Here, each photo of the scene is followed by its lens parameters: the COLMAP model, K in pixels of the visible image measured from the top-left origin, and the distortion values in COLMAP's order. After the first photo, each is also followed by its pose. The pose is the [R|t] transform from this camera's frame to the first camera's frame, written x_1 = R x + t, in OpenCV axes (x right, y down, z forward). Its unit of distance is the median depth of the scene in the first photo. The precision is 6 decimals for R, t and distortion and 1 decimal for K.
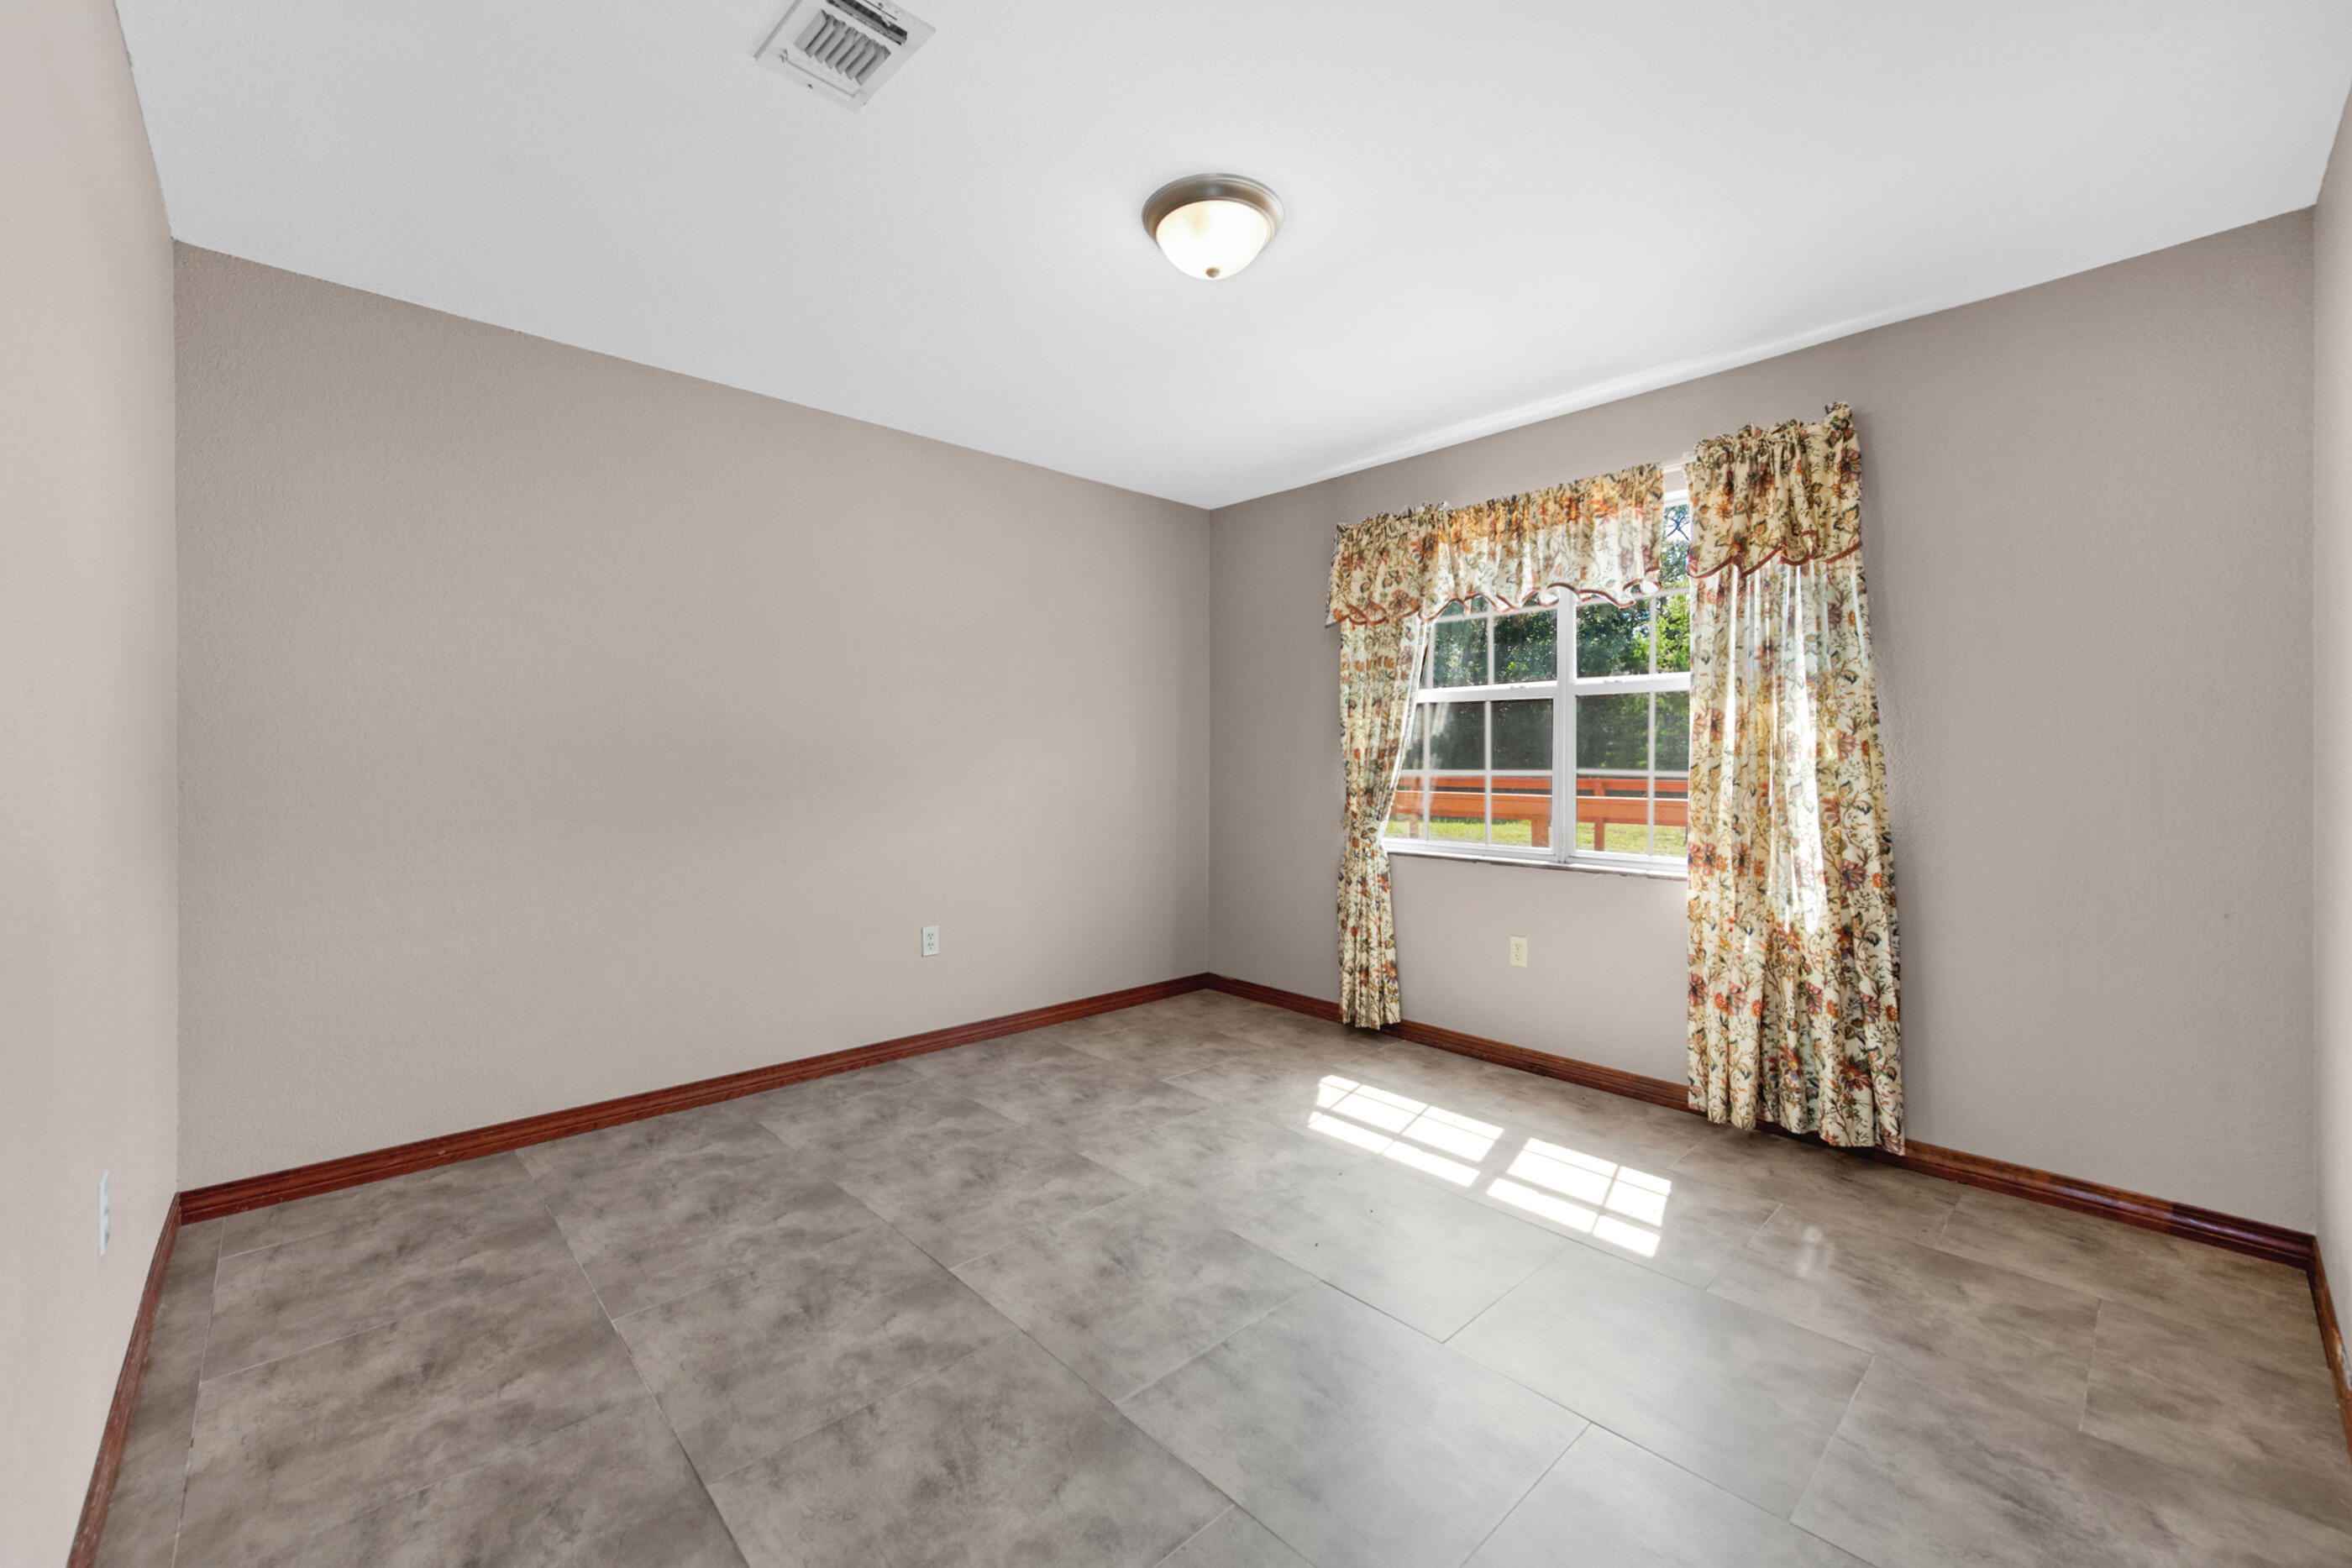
lens RADIAL K [[944.4, 0, 1169.1], [0, 944.4, 766.8], [0, 0, 1]] dist [-0.005984, 0.003412]
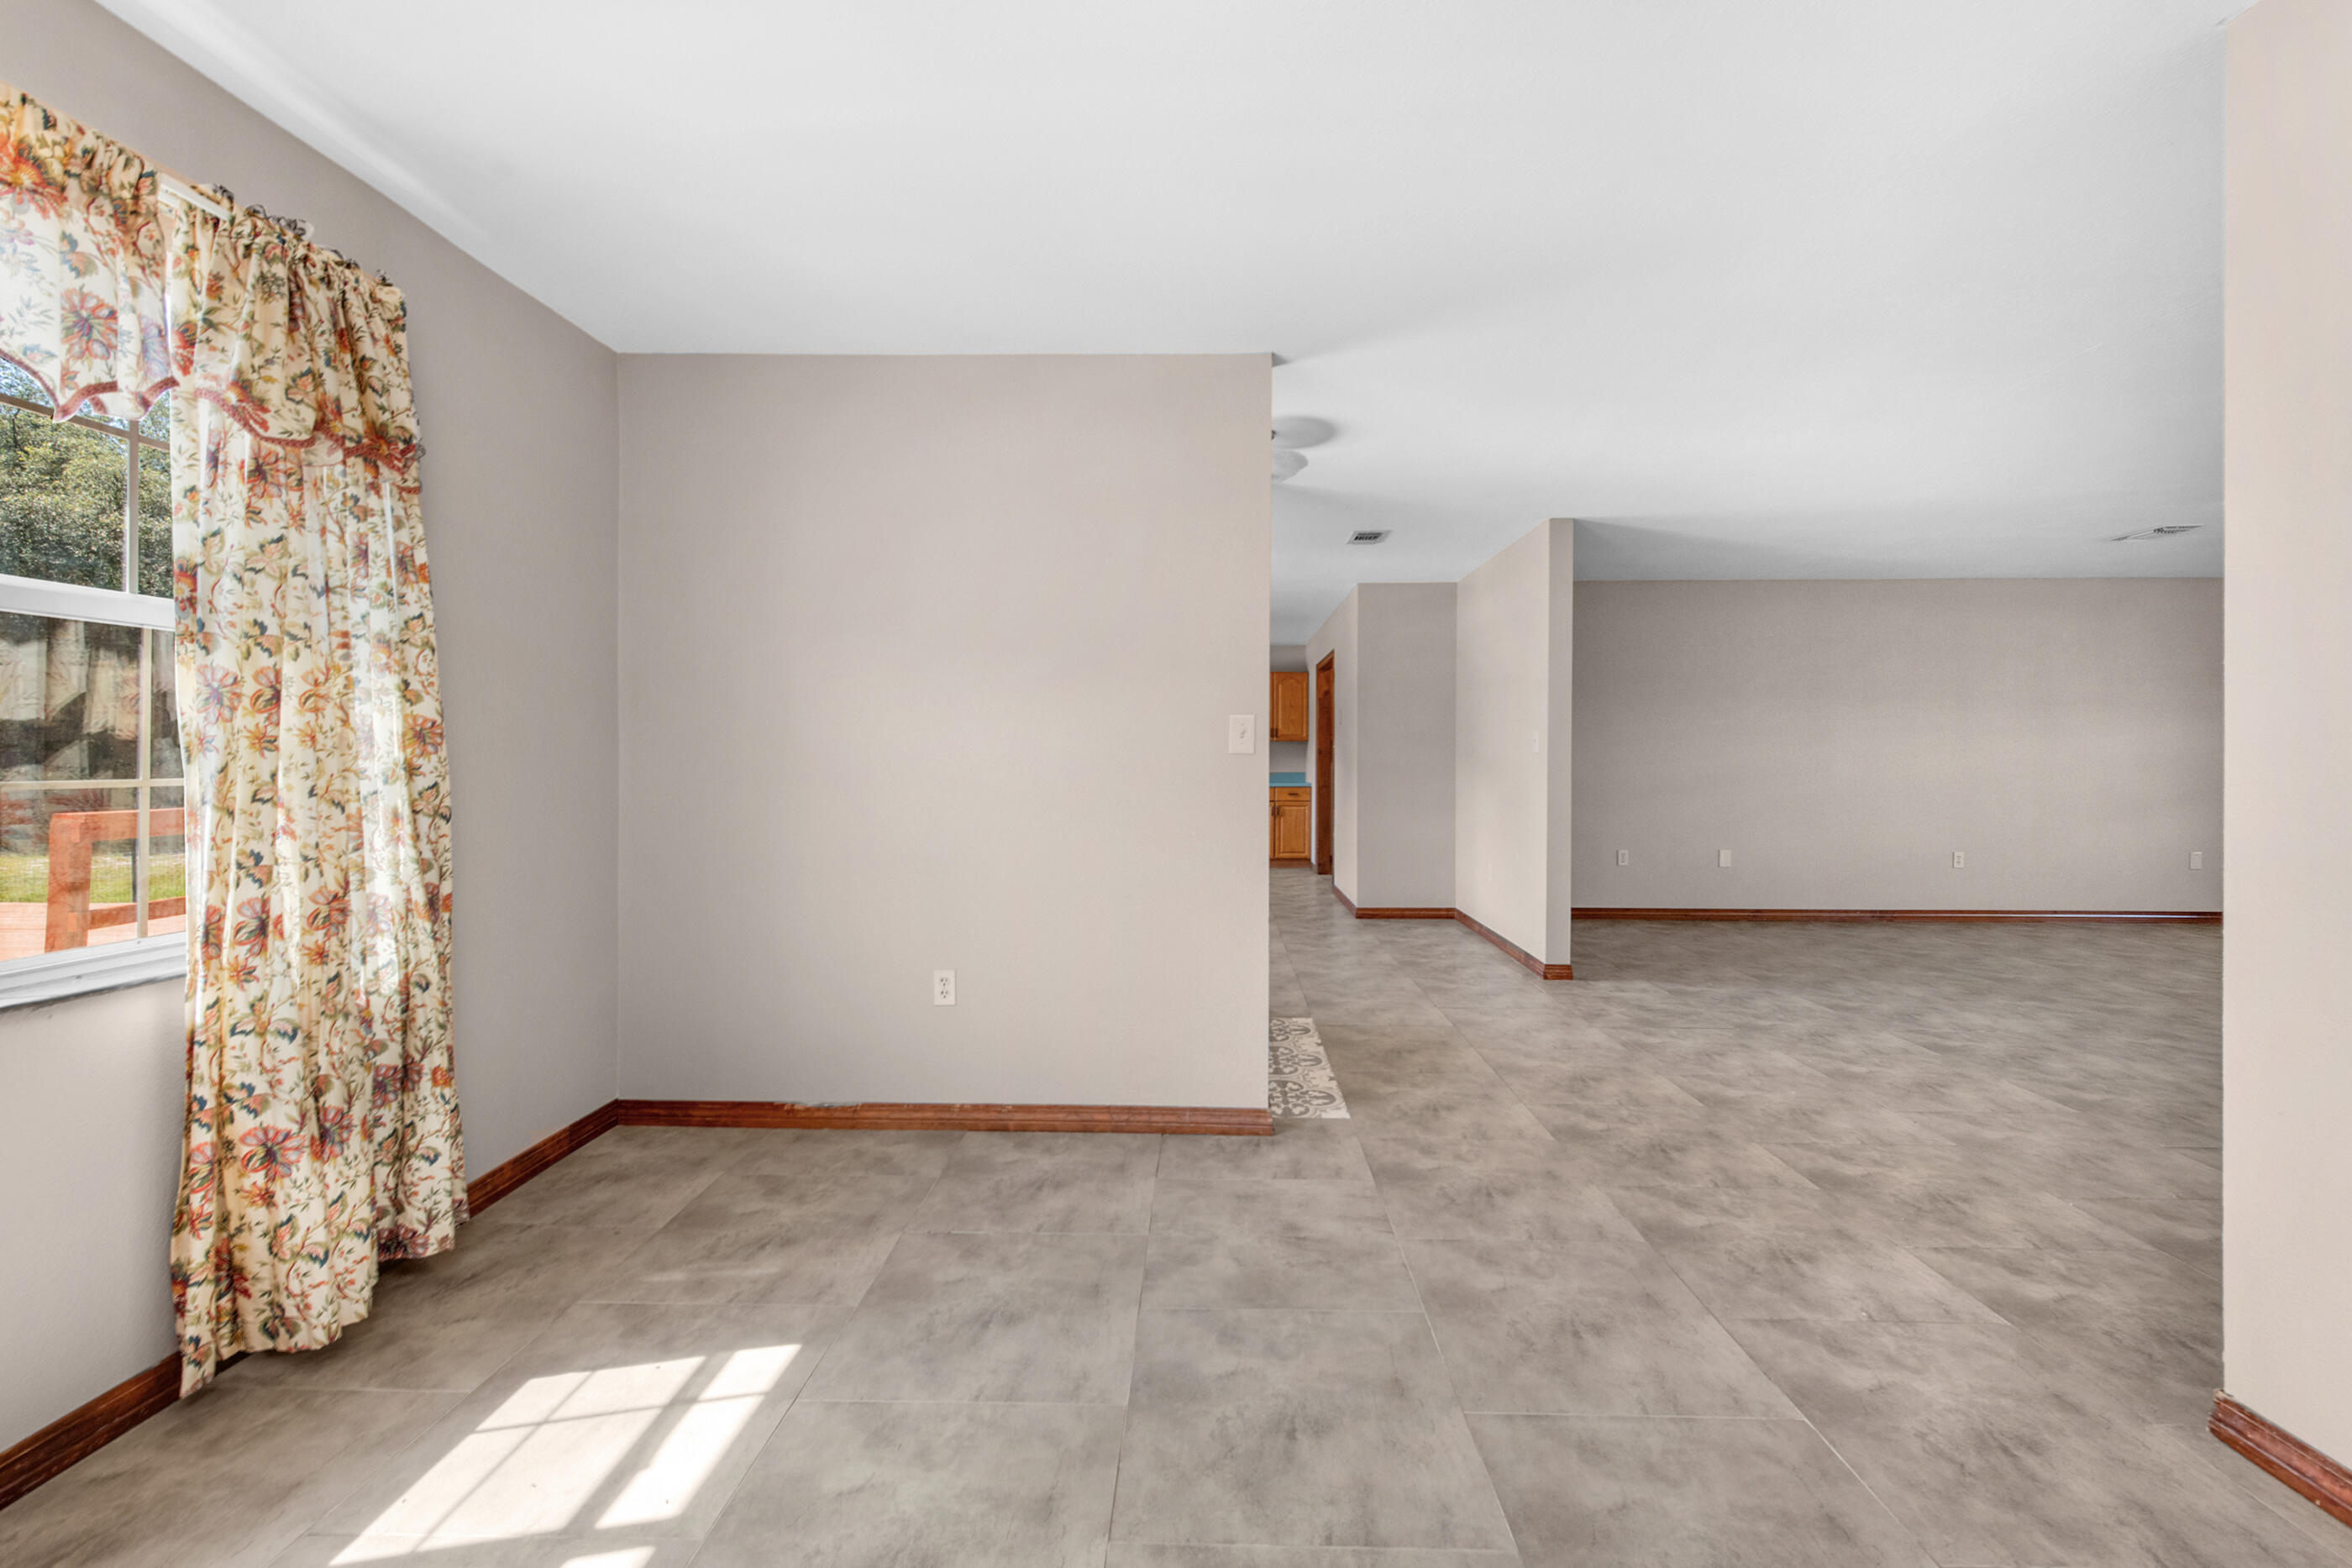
lens RADIAL K [[944.4, 0, 1175.7], [0, 944.4, 759.1], [0, 0, 1]] dist [-0.005984, 0.003412]
pose [[-0.713549, -0.008080, 0.700559, -0.288093], [0.001652, 0.999911, 0.013215, -0.014854], [-0.700603, 0.010587, -0.713472, 1.233420]]
